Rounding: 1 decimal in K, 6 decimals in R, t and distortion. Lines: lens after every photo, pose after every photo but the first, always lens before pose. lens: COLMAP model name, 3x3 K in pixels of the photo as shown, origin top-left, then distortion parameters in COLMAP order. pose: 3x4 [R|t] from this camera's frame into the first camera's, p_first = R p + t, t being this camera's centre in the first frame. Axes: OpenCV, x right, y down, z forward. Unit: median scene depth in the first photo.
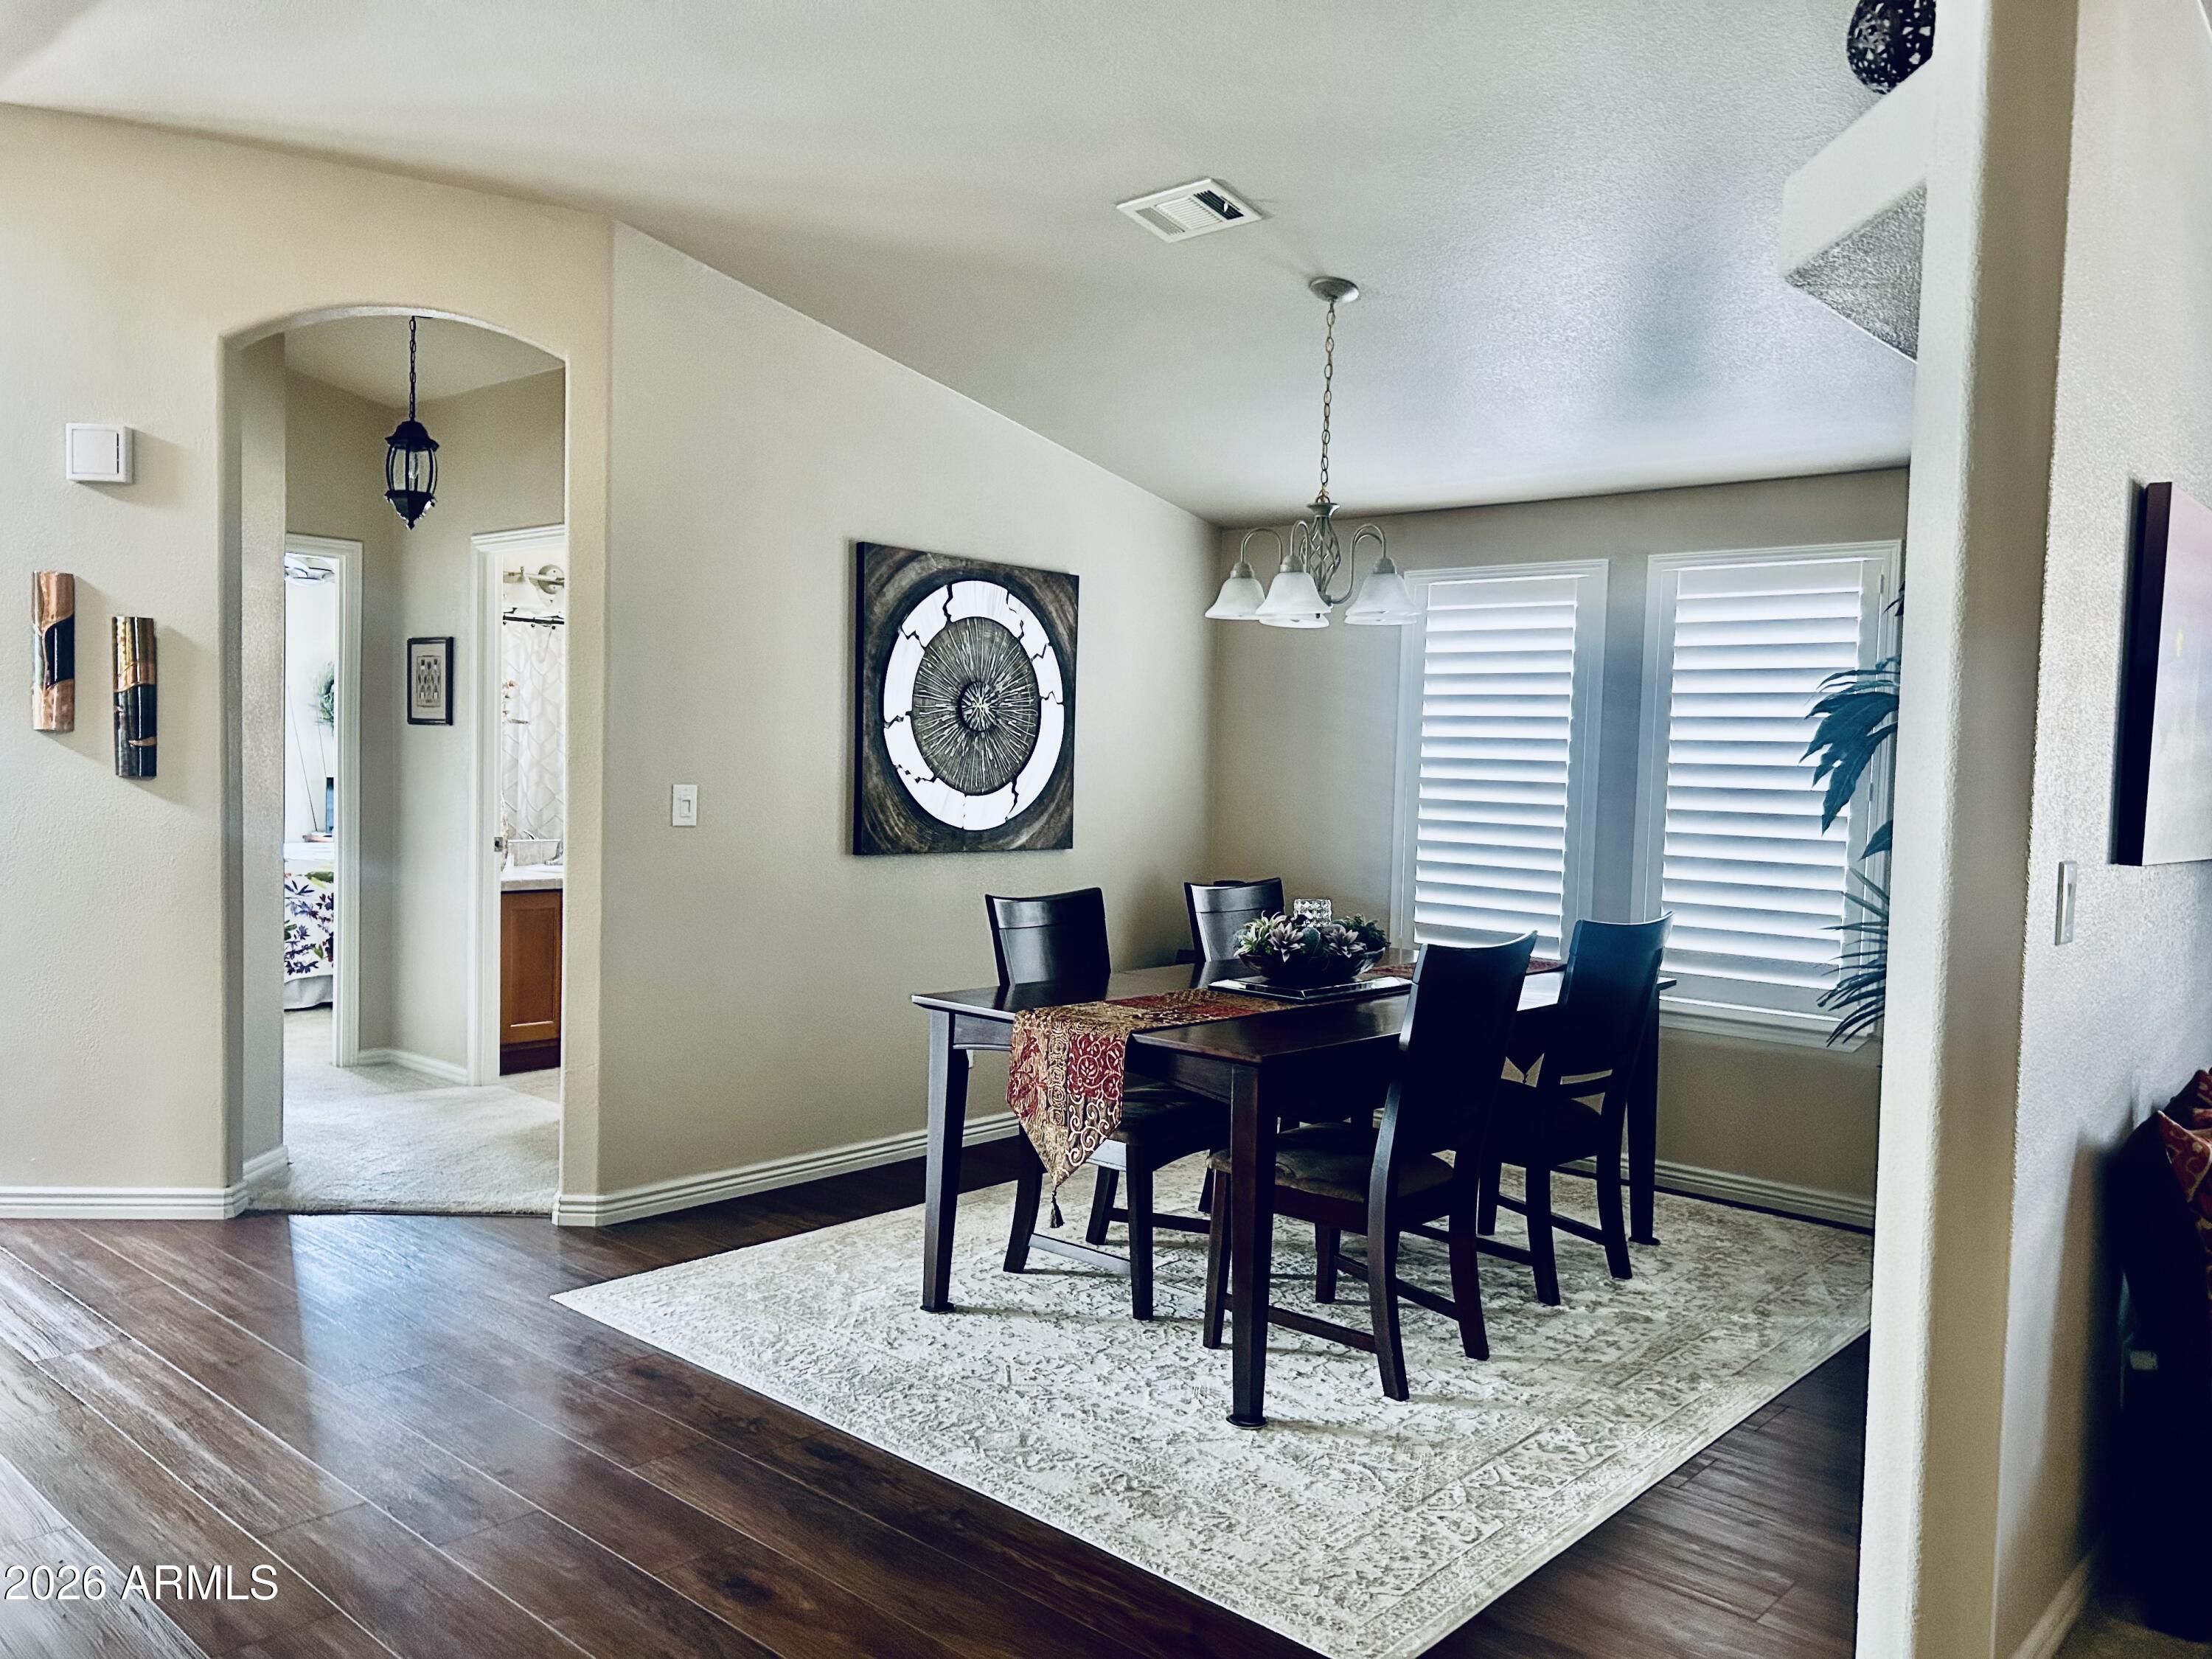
lens RADIAL K [[1648.6, 0, 1105.0], [0, 1648.6, 845.5], [0, 0, 1]] dist [0.099245, -0.008578]
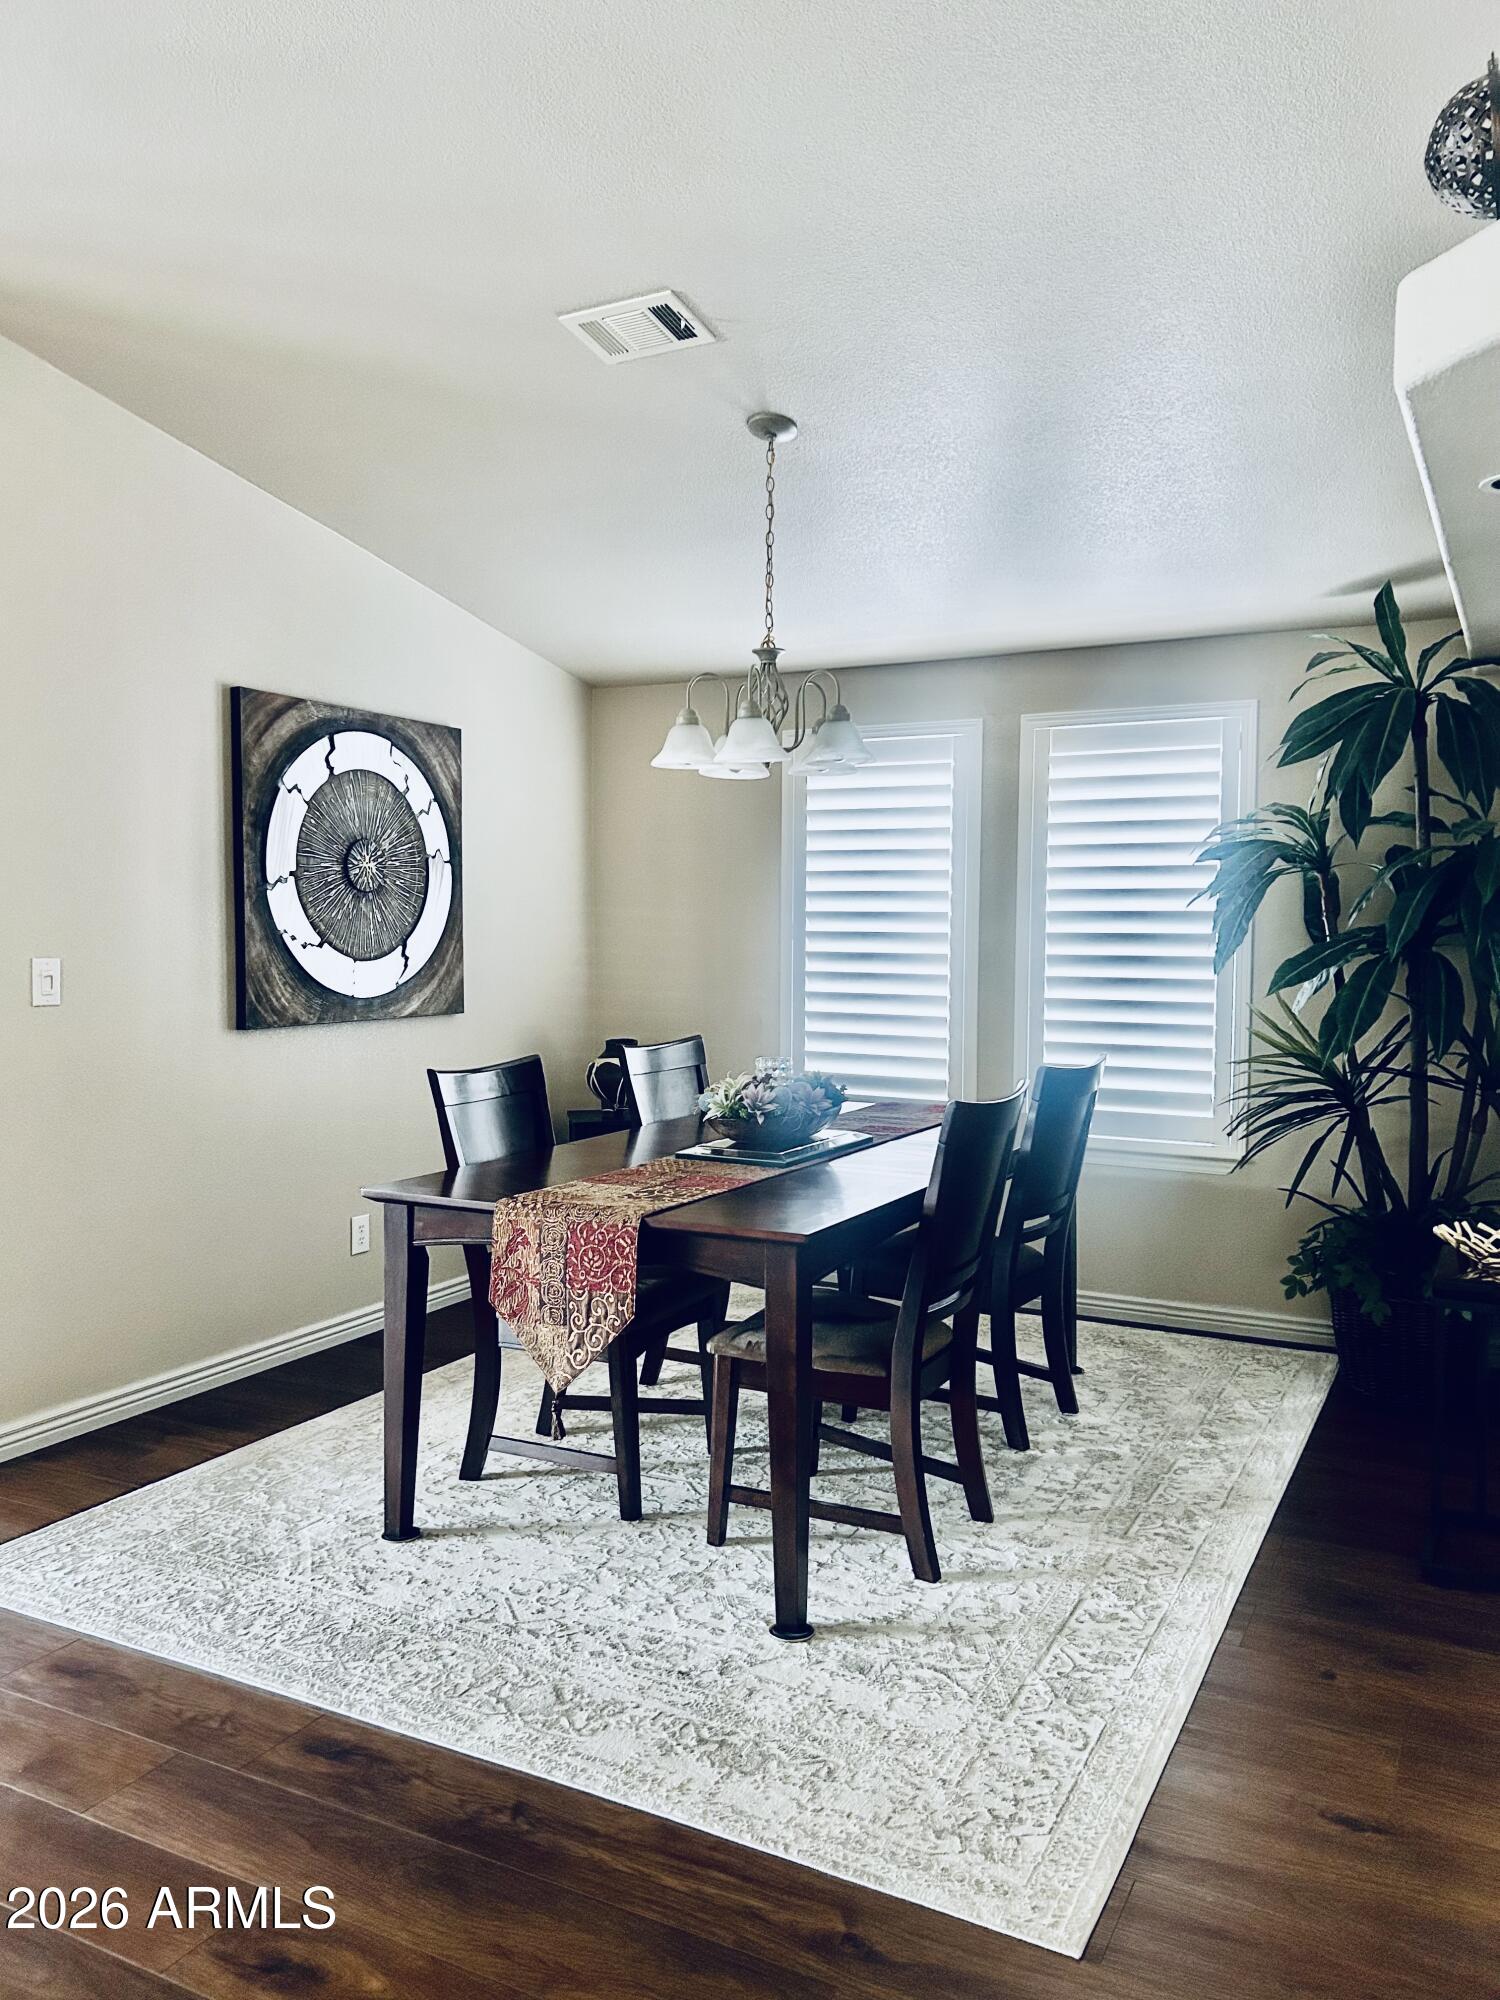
lens RADIAL K [[1504.8, 0, 750.0], [0, 1504.8, 1000.0], [0, 0, 1]] dist [0.044869, 0.011890]
pose [[0.969250, -0.034824, 0.243602, -0.111564], [0.034723, 0.999386, 0.004709, -0.006466], [-0.243617, 0.003894, 0.969864, 0.168614]]
